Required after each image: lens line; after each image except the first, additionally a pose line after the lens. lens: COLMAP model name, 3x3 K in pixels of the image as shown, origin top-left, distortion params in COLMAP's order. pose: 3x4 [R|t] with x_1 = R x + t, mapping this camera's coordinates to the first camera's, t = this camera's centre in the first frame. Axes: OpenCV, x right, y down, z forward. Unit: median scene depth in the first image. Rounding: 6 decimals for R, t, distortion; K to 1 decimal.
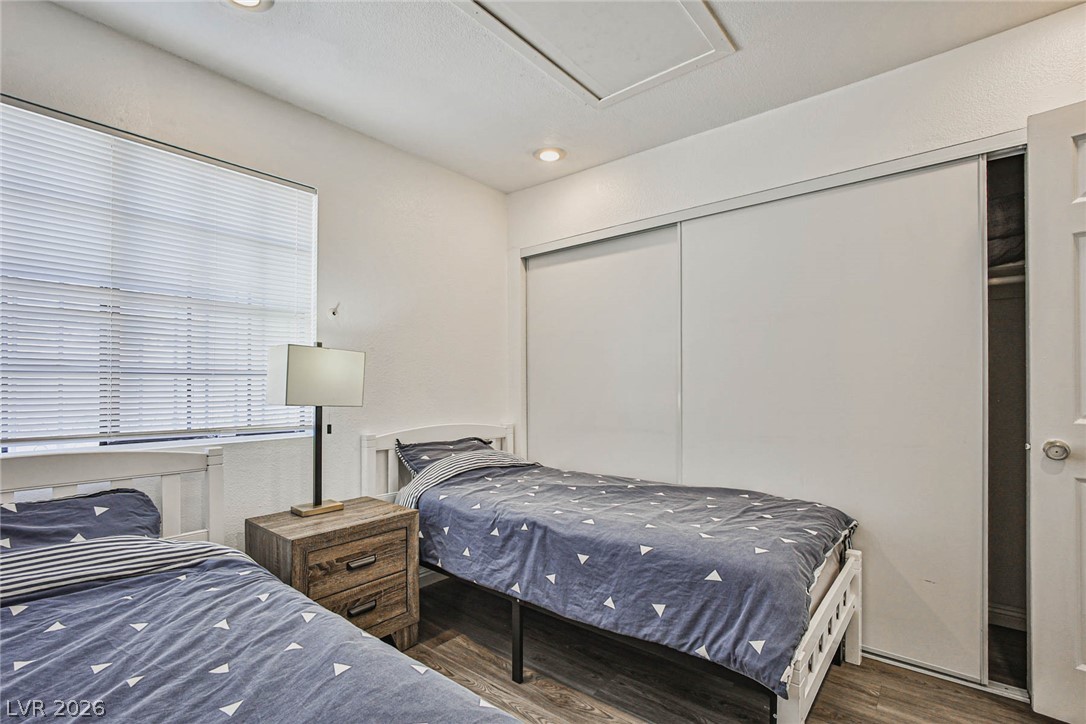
lens RADIAL K [[497.3, 0, 540.7], [0, 497.3, 378.9], [0, 0, 1]] dist [-0.001298, 0.000038]
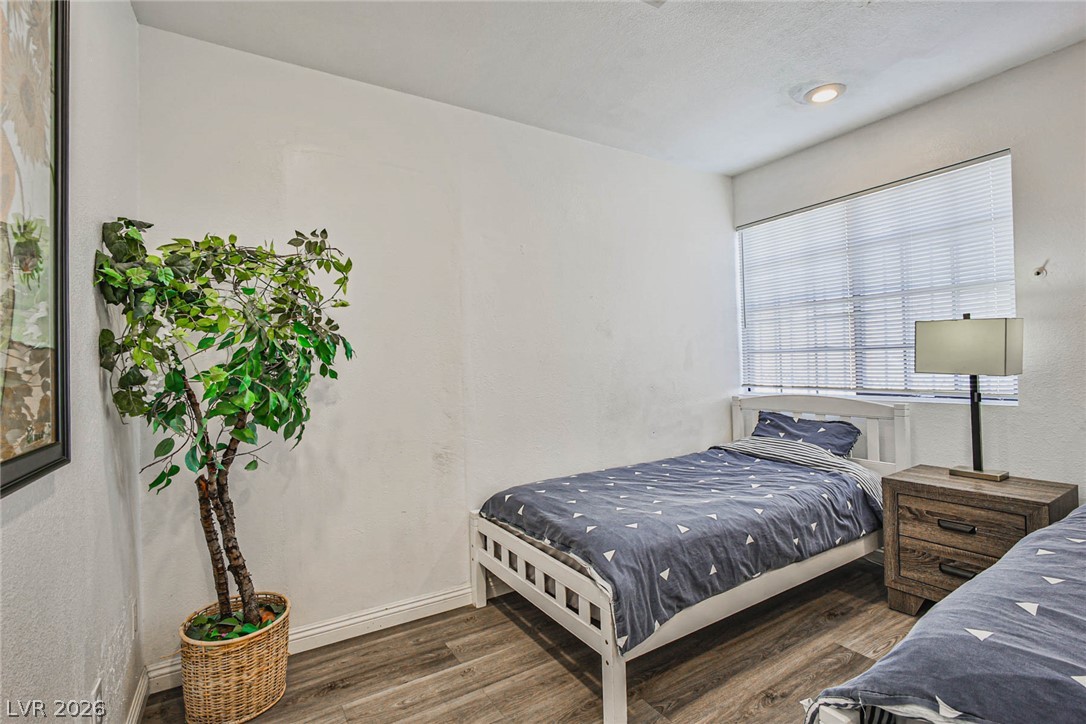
lens RADIAL K [[490.9, 0, 534.4], [0, 490.9, 363.2], [0, 0, 1]] dist [-0.020030, 0.000124]
pose [[-0.312858, 0.009287, -0.949755, 0.903786], [0.036527, 0.999330, -0.002261, -0.001288], [0.949097, -0.035399, -0.312987, 0.512411]]
